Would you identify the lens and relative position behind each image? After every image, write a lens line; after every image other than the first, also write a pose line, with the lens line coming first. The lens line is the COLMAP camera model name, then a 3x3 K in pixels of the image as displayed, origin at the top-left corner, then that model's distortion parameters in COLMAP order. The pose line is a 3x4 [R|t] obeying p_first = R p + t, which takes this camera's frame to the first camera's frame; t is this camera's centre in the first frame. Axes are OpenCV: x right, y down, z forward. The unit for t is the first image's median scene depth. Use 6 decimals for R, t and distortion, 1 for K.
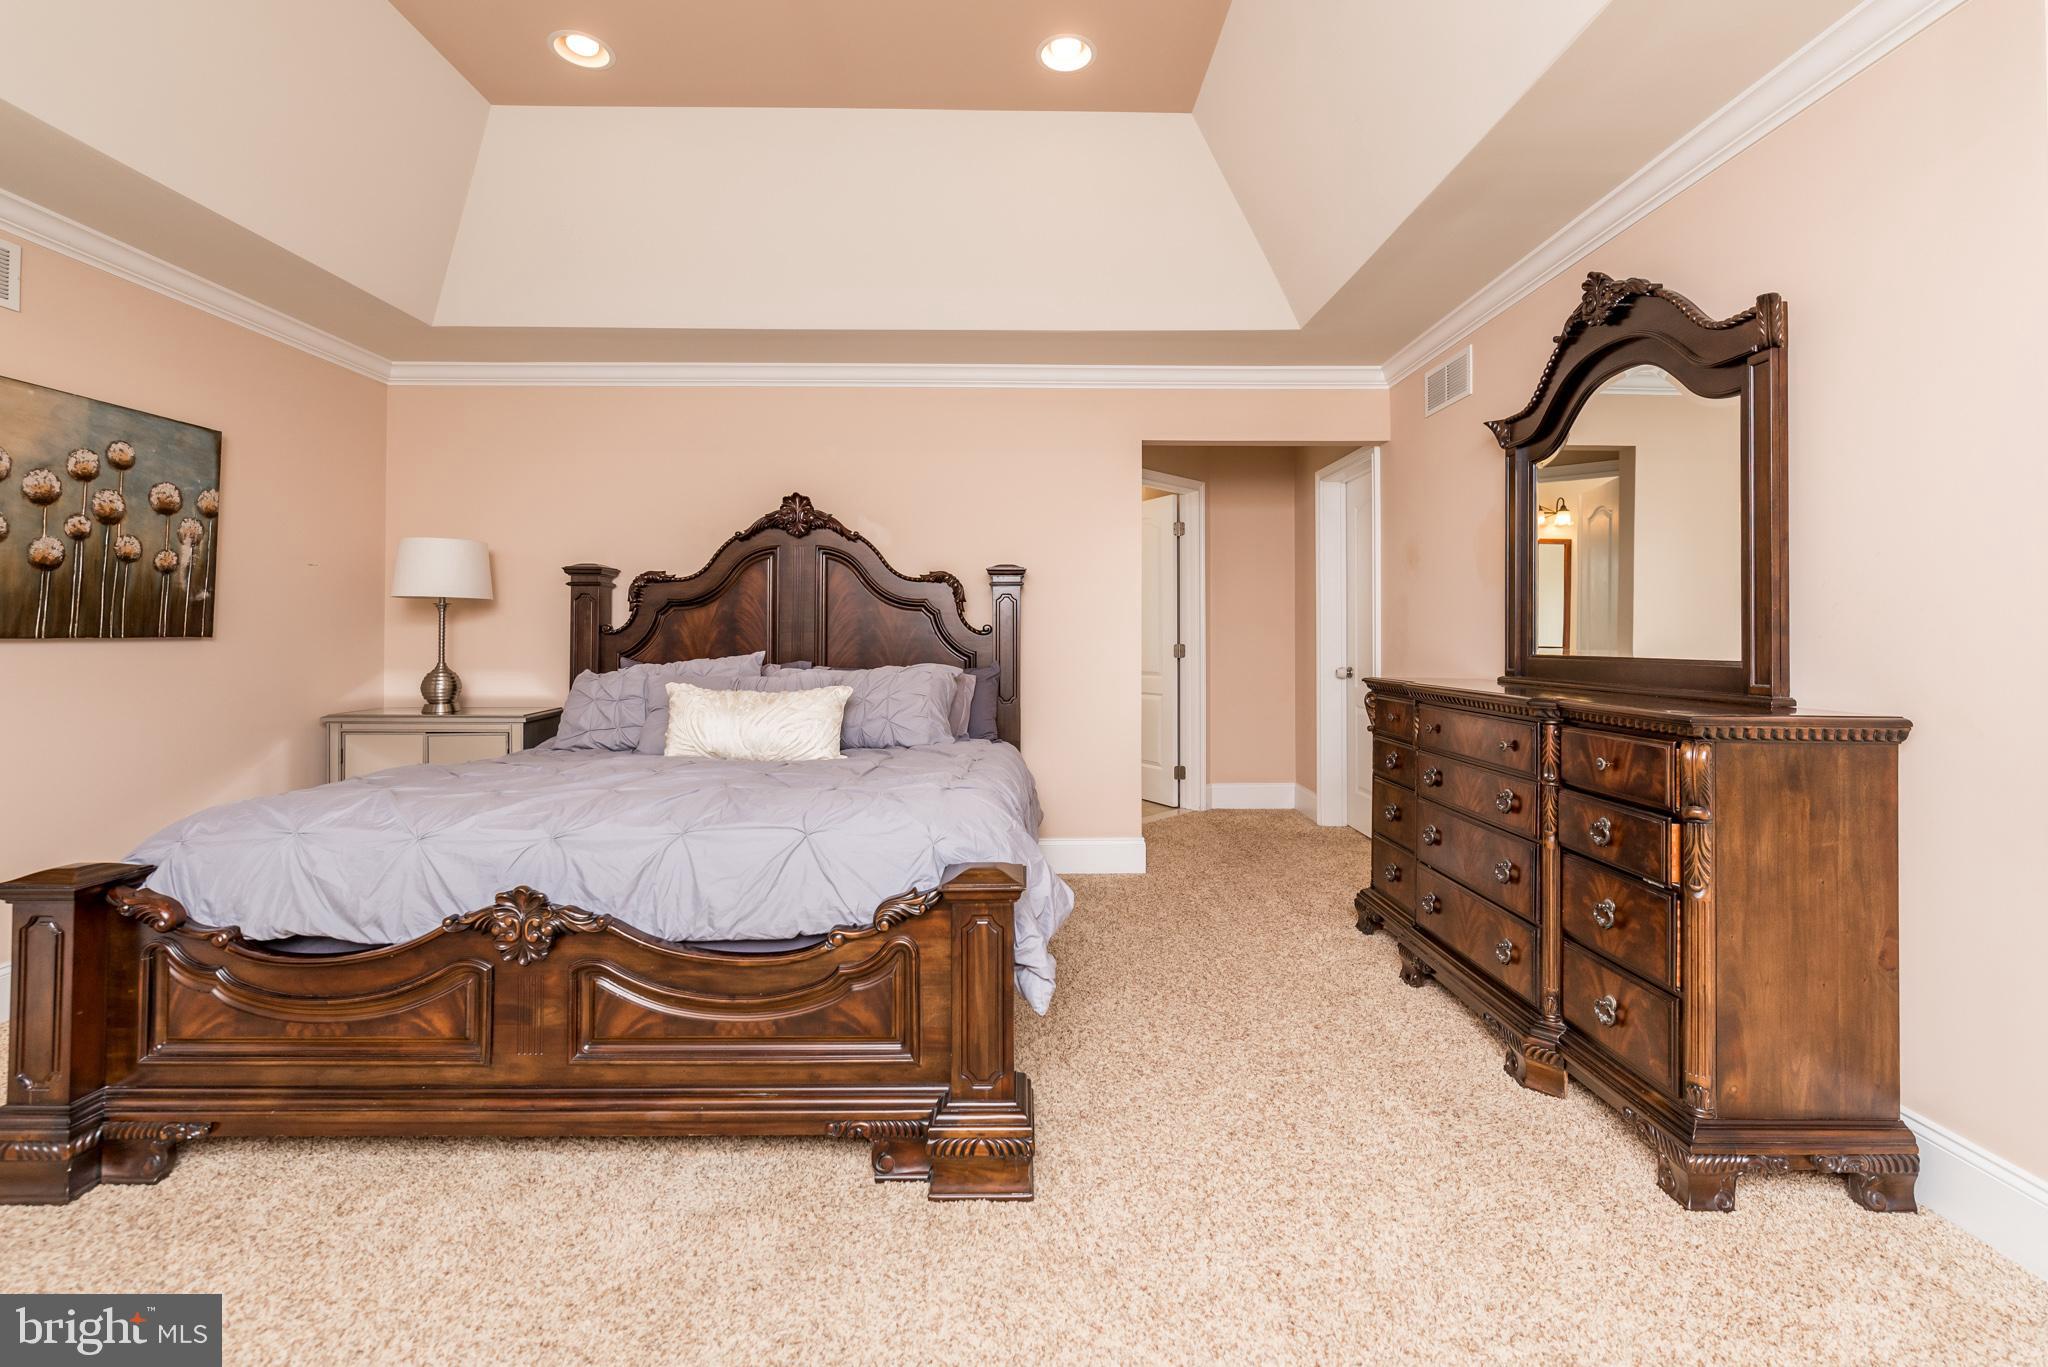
lens RADIAL K [[883.5, 0, 1006.8], [0, 883.5, 626.3], [0, 0, 1]] dist [0.001559, 0.000135]
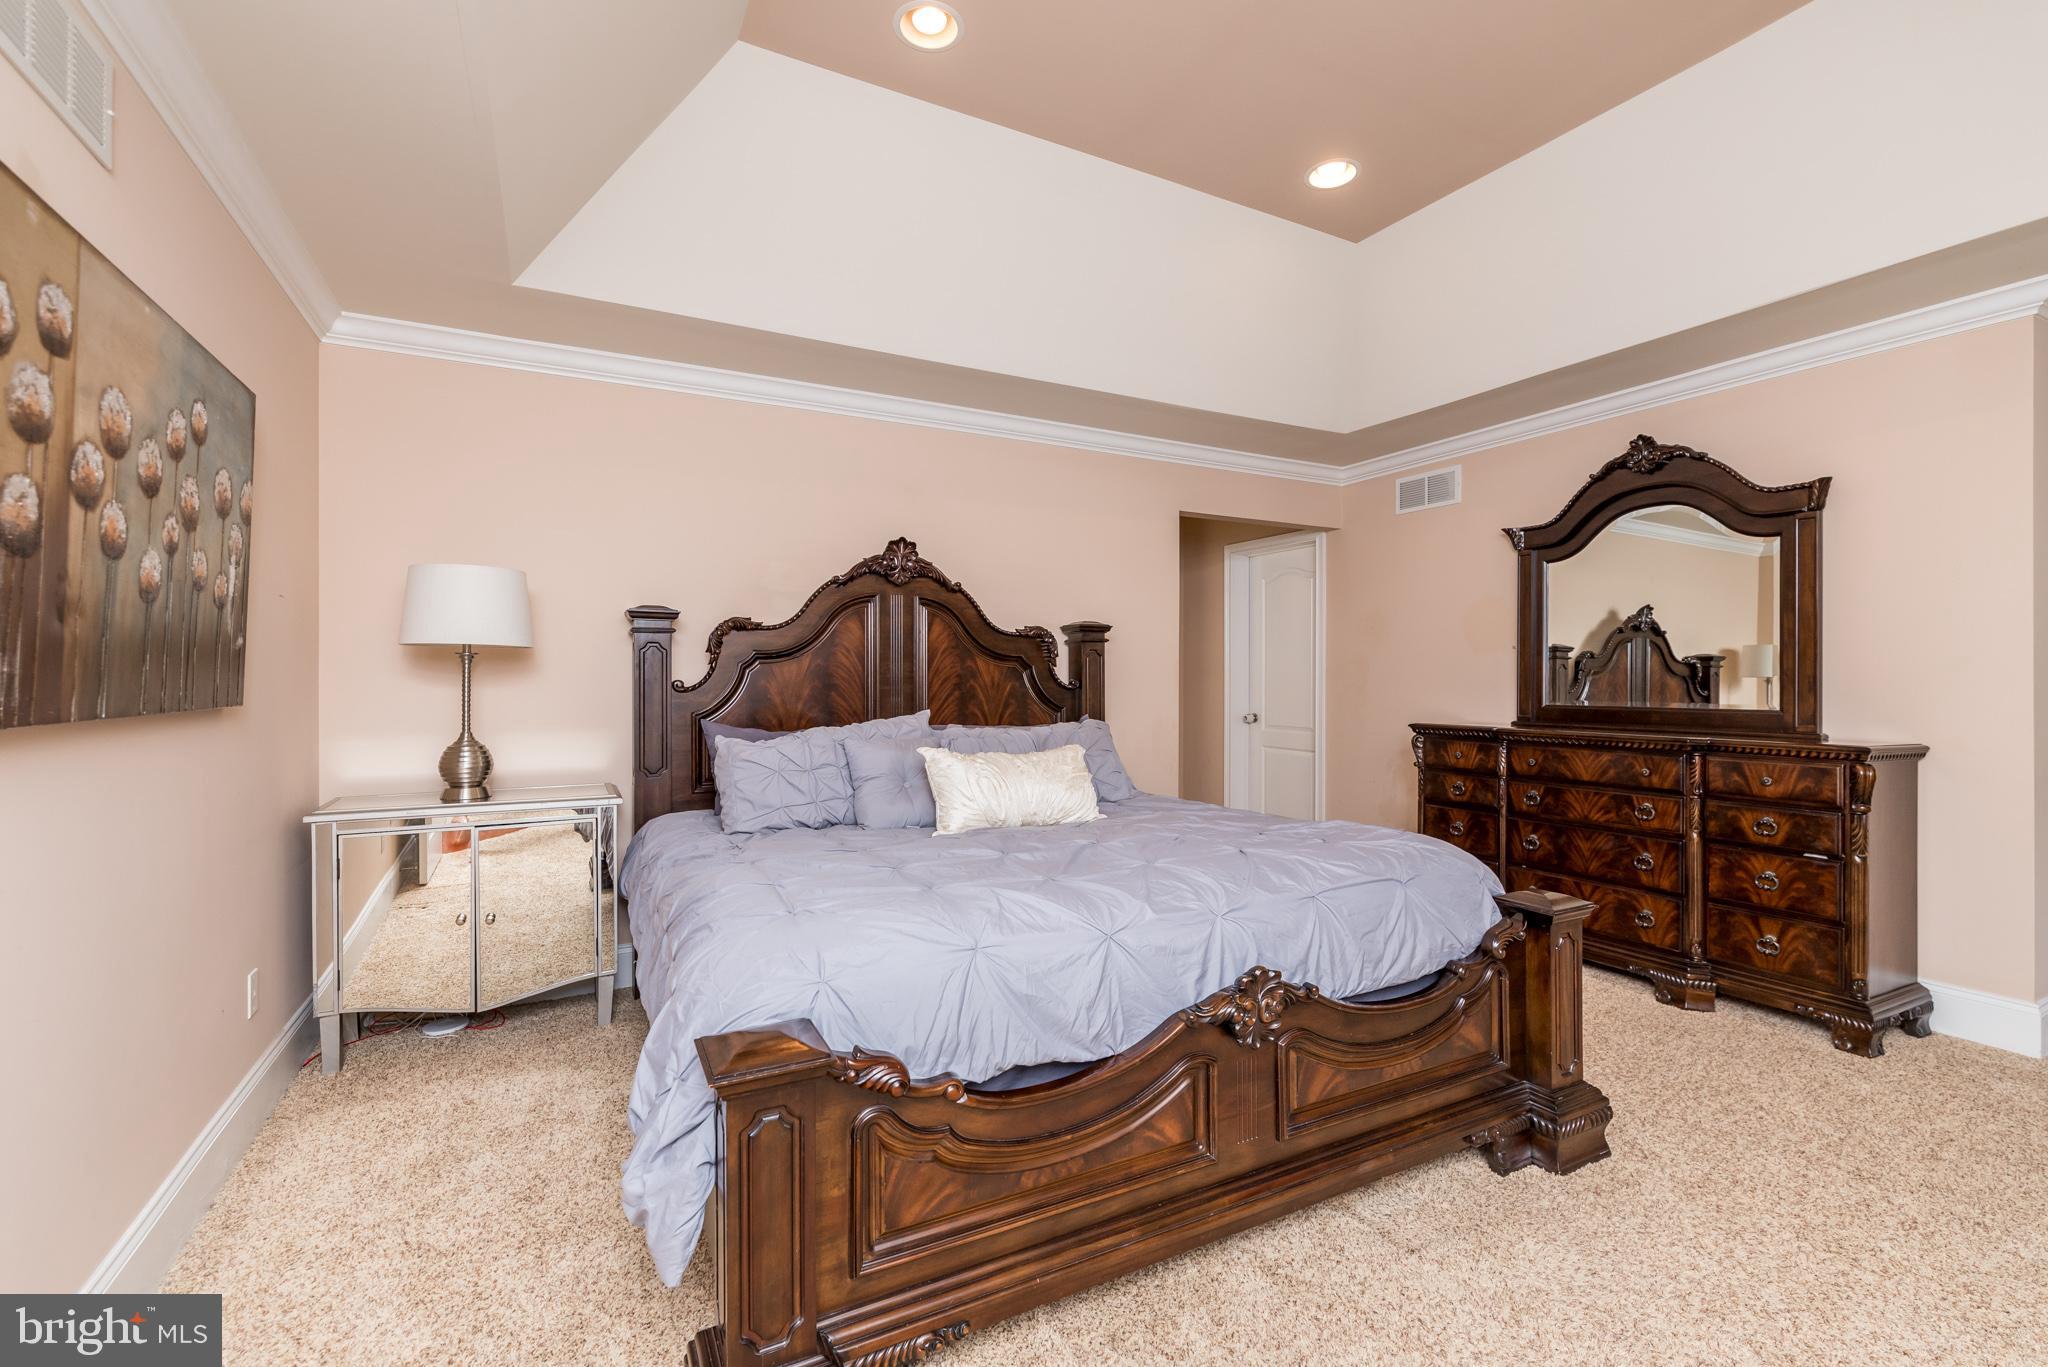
lens RADIAL K [[883.5, 0, 1011.3], [0, 883.5, 682.7], [0, 0, 1]] dist [0.001559, 0.000135]
pose [[0.889757, -0.002474, 0.456428, -0.604877], [-0.003929, 0.999907, 0.013079, -0.012758], [-0.456418, -0.013431, 0.889664, 0.135137]]
